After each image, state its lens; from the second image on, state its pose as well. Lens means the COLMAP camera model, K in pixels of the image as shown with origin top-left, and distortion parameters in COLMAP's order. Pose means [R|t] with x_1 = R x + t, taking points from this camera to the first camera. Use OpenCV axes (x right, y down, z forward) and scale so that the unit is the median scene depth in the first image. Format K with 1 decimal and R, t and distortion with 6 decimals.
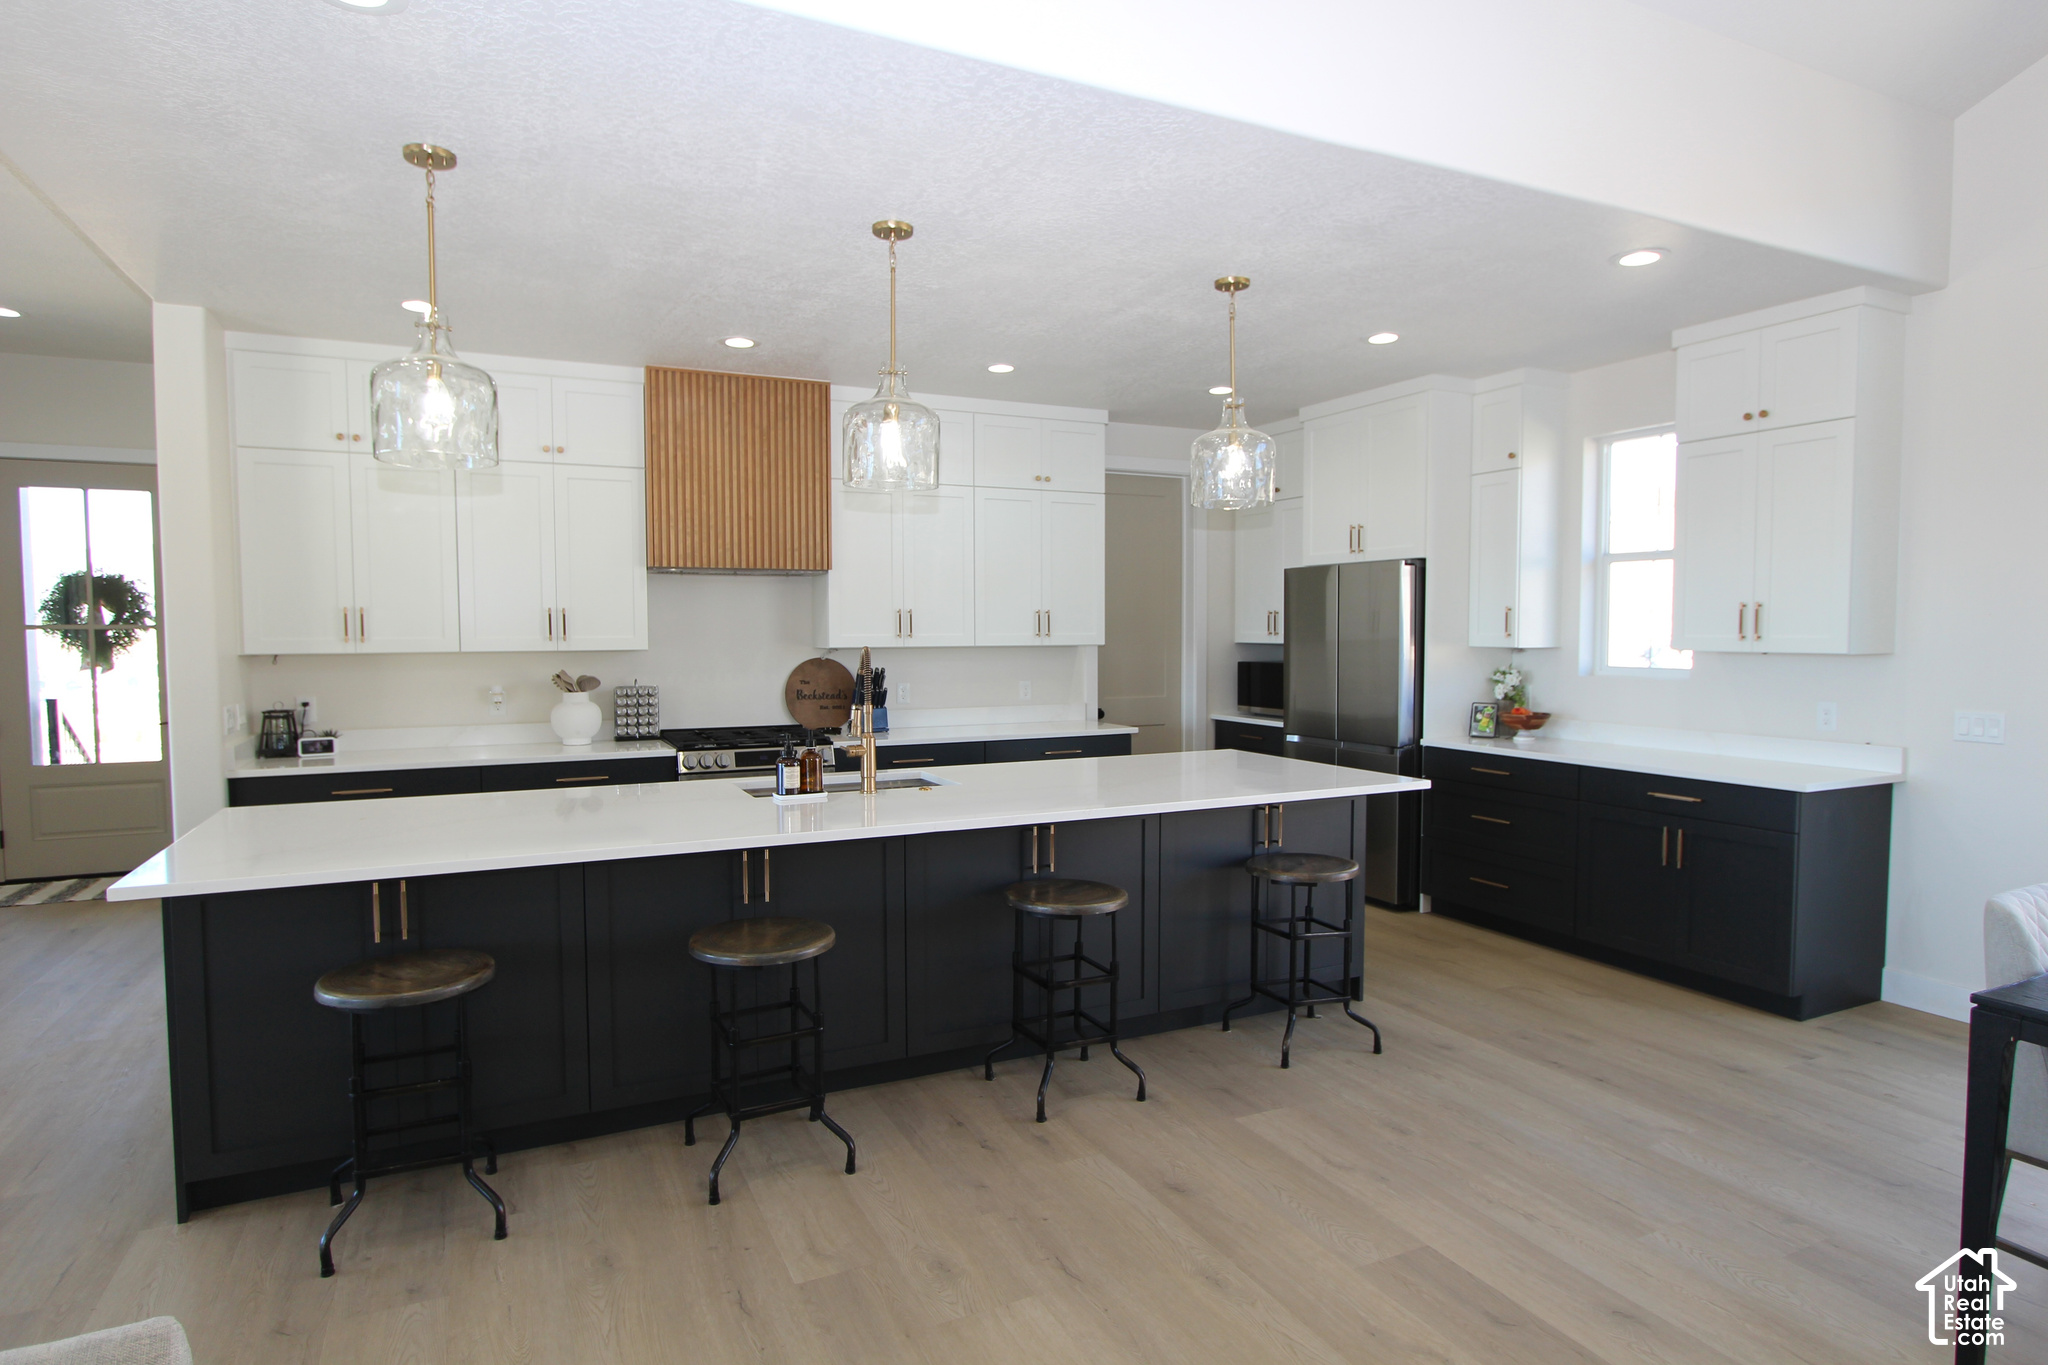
lens RADIAL K [[1118.4, 0, 1024.0], [0, 1118.4, 682.5], [0, 0, 1]] dist [0.000364, 0.000590]
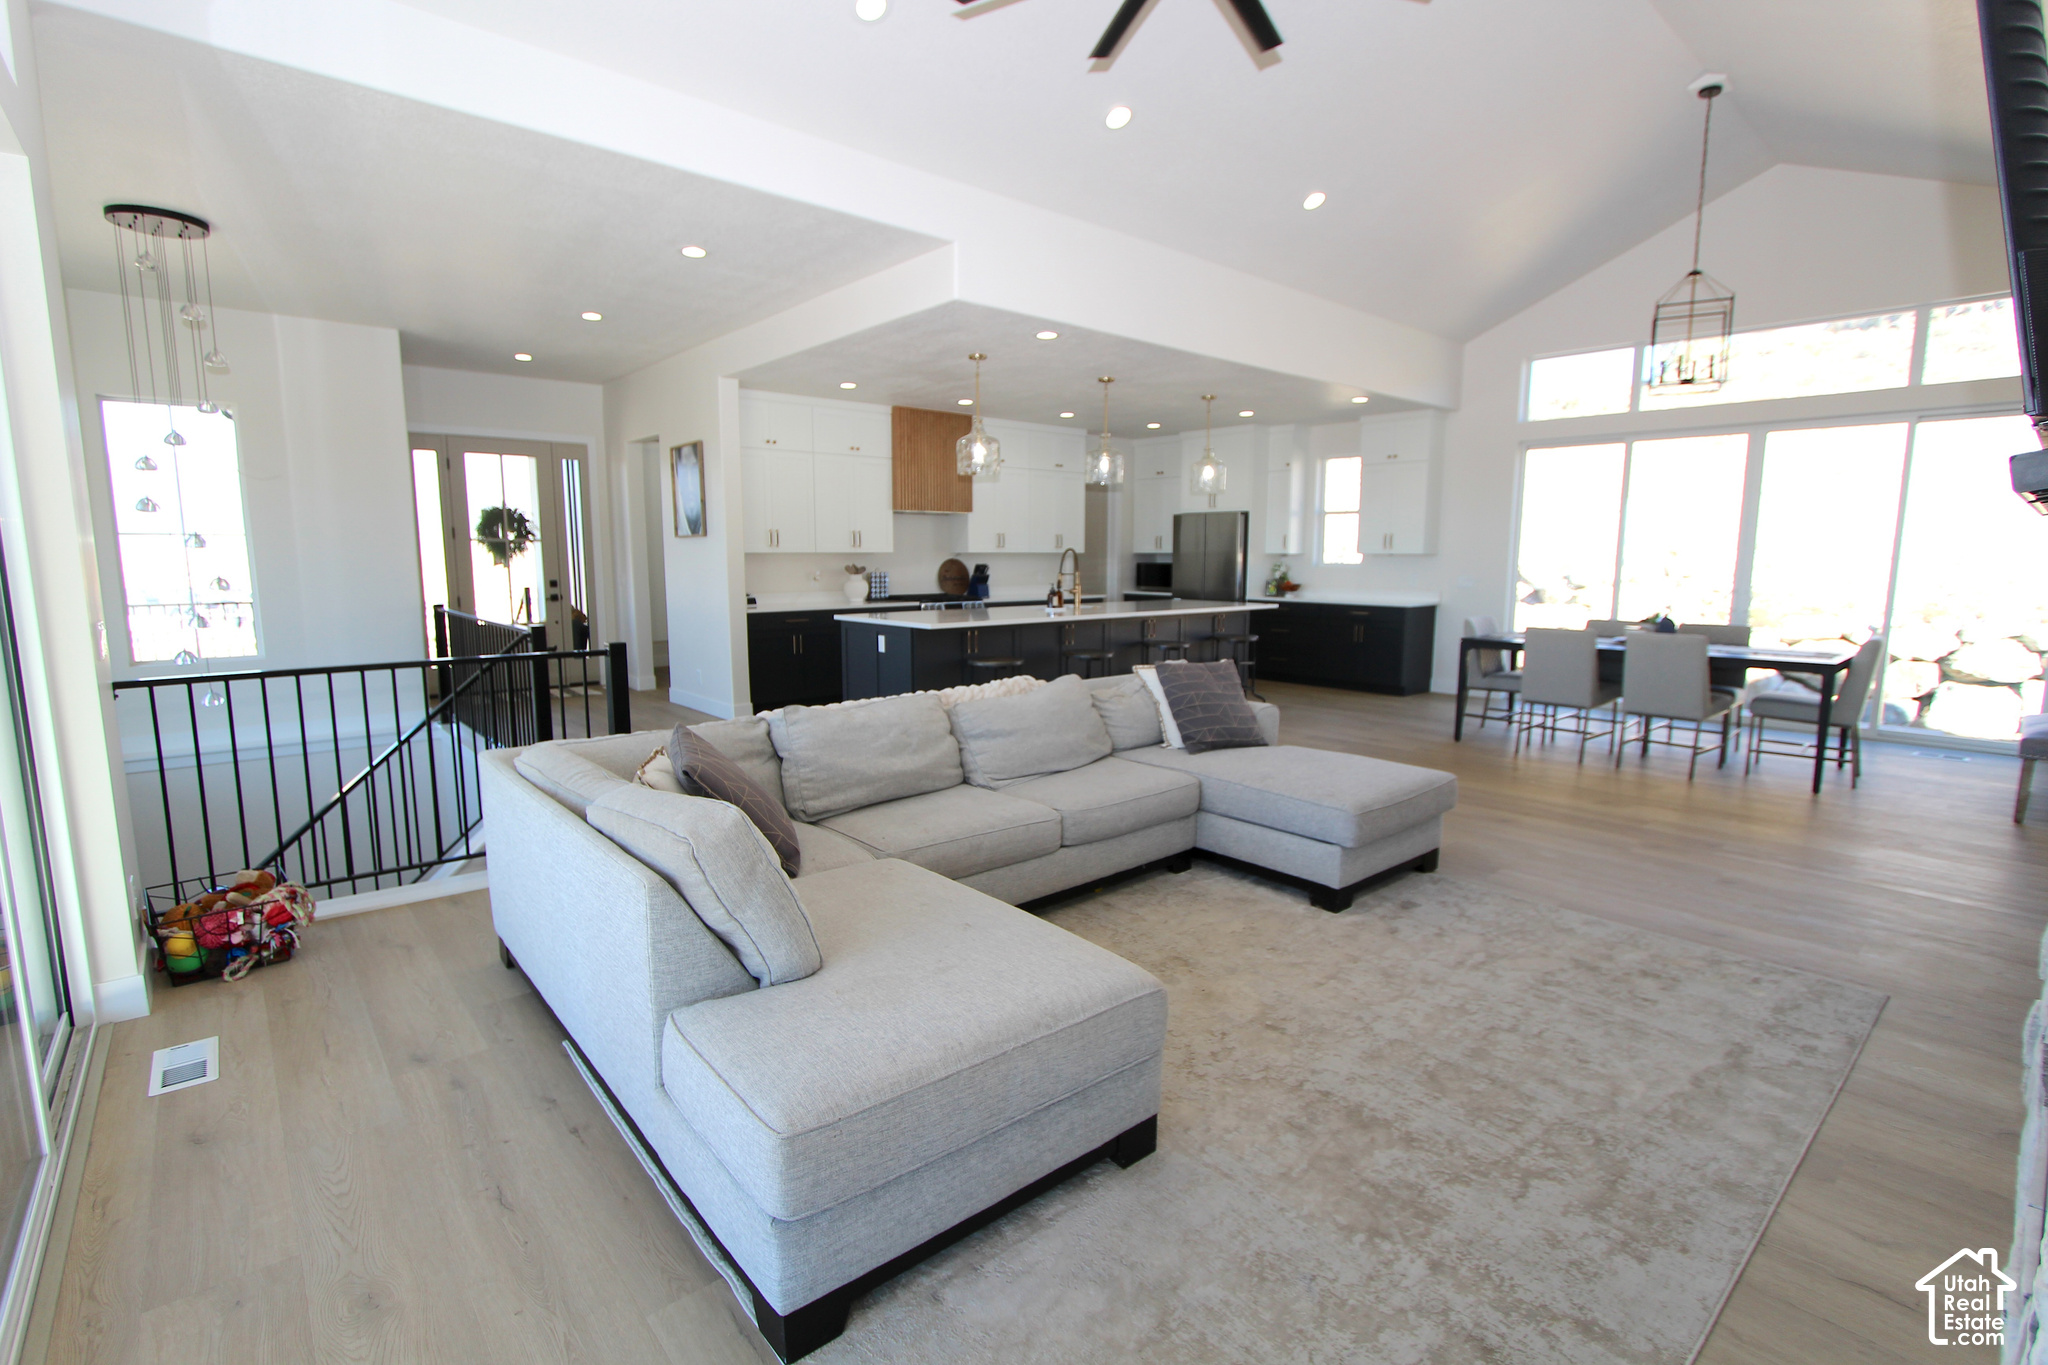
lens RADIAL K [[946.7, 0, 1024.0], [0, 946.7, 682.5], [0, 0, 1]] dist [-0.015792, -0.000033]
pose [[0.967038, -0.030907, 0.252748, -0.511589], [0.009151, 0.996183, 0.086803, 0.052623], [-0.254466, -0.081628, 0.963630, -0.638273]]
